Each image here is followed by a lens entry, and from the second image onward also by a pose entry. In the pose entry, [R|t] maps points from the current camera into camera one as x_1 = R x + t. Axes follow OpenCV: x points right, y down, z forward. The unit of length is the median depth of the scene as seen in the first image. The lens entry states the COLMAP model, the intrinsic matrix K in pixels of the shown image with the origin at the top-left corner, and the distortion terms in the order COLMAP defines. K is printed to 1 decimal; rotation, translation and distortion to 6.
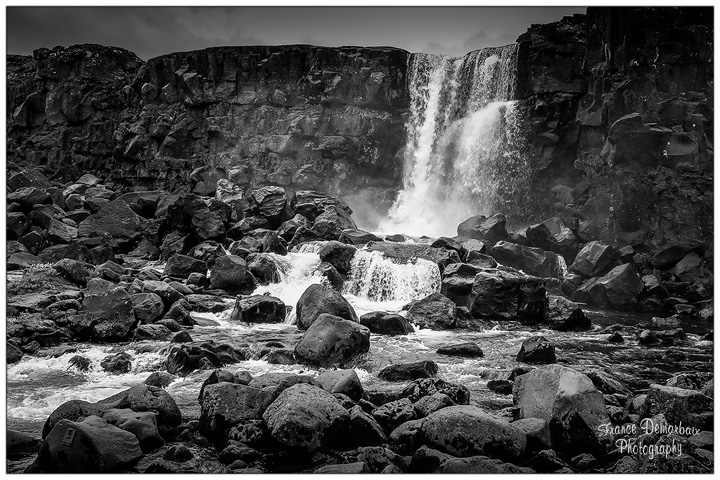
lens RADIAL K [[764.2, 0, 359.9], [0, 764.2, 239.7], [0, 0, 1]] dist [-0.112779, 0.000000]
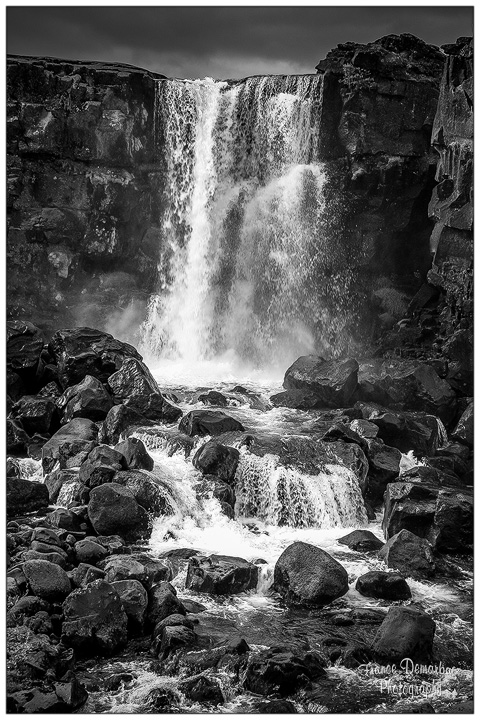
lens RADIAL K [[1431.2, 0, 240.2], [0, 1431.2, 359.9], [0, 0, 1]] dist [-0.090668, 0.000000]
pose [[0.941188, -0.045440, 0.334814, -0.308361], [0.006767, 0.993252, 0.115778, -0.157641], [-0.337816, -0.106704, 0.935144, -0.208553]]
